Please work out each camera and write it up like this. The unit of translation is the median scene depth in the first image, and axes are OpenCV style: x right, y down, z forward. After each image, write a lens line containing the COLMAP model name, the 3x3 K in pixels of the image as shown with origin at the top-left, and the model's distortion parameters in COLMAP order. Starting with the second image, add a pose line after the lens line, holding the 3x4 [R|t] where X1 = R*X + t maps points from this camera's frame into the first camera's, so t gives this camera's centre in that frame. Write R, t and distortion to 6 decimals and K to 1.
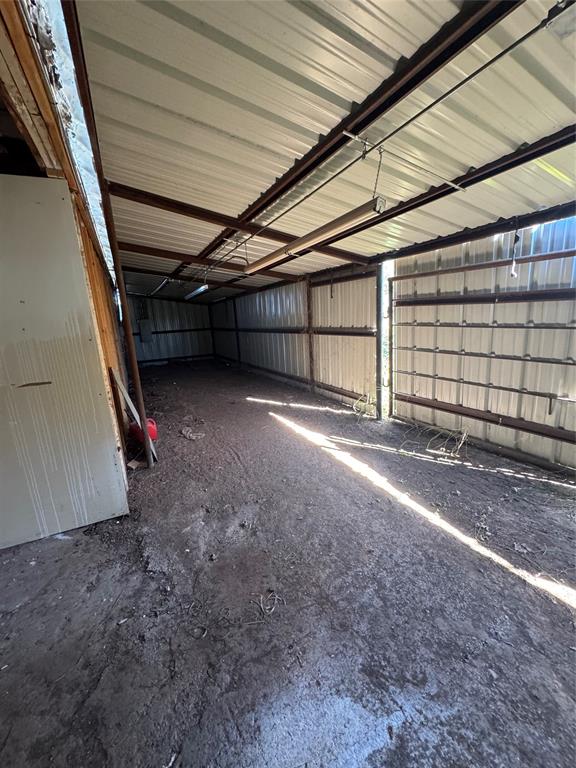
lens RADIAL K [[306.1, 0, 289.2], [0, 306.1, 383.8], [0, 0, 1]] dist [-0.002894, 0.000256]
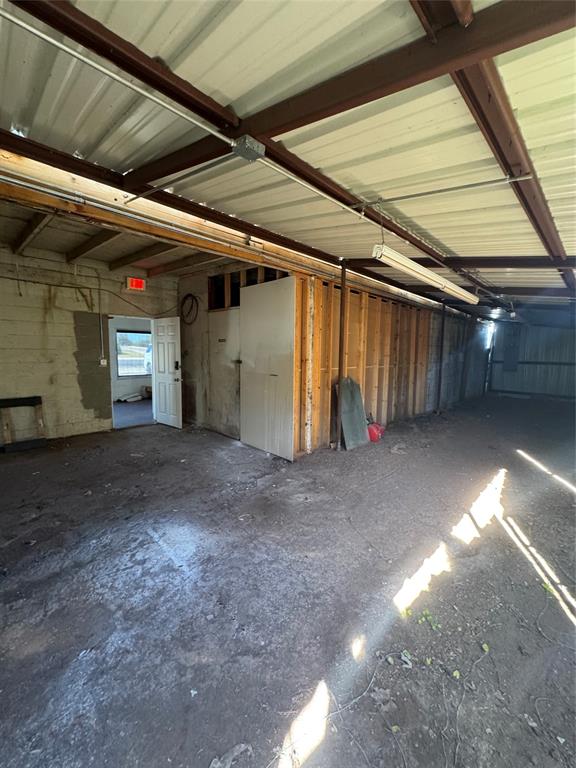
lens RADIAL K [[306.1, 0, 285.2], [0, 306.1, 383.4], [0, 0, 1]] dist [-0.002894, 0.000256]
pose [[0.304228, 0.157907, -0.939420, 0.989033], [-0.231088, 0.968942, 0.088033, -0.125290], [0.924145, 0.190306, 0.331270, 0.353015]]
